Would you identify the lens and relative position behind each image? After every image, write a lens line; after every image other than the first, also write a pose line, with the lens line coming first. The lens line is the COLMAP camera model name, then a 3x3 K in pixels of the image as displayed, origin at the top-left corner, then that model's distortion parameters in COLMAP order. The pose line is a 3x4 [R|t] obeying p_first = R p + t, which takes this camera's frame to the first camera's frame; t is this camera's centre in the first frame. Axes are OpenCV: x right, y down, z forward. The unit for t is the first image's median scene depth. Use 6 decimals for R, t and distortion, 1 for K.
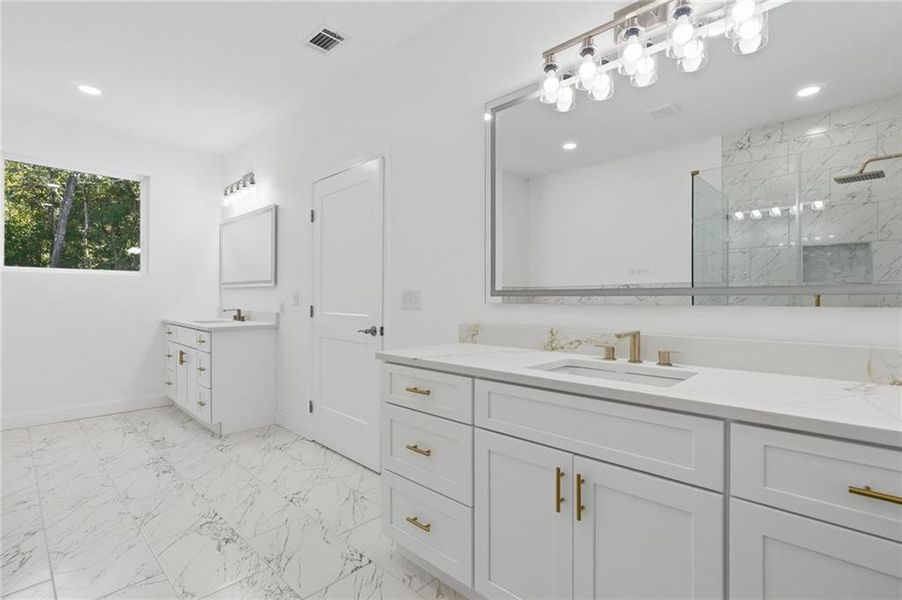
lens RADIAL K [[431.9, 0, 455.1], [0, 431.9, 300.7], [0, 0, 1]] dist [0.023827, 0.001165]
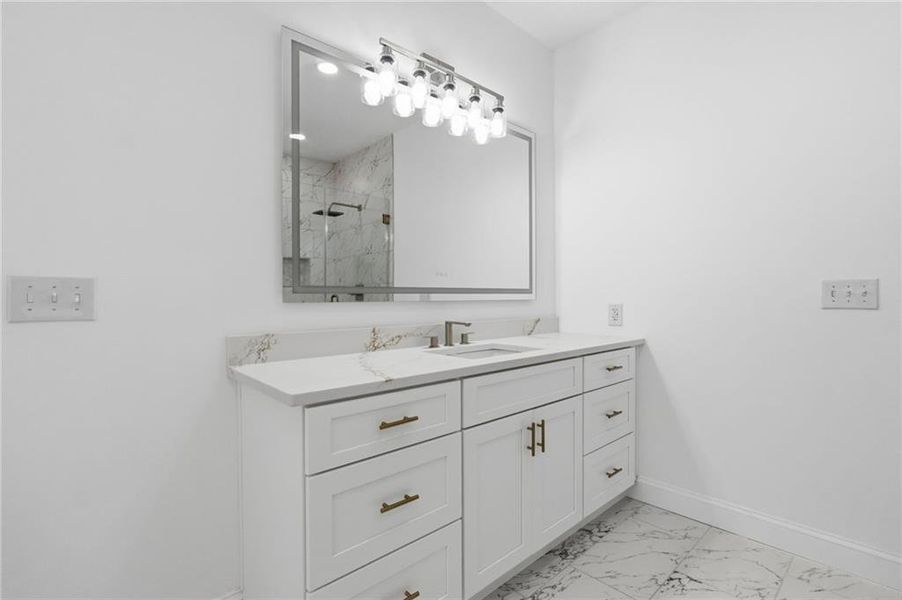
lens RADIAL K [[431.9, 0, 455.1], [0, 431.9, 296.0], [0, 0, 1]] dist [0.023827, 0.001165]
pose [[0.040643, -0.000678, 0.999173, -0.737279], [0.005829, 0.999983, 0.000442, -0.004807], [-0.999157, 0.005807, 0.040646, 0.789438]]
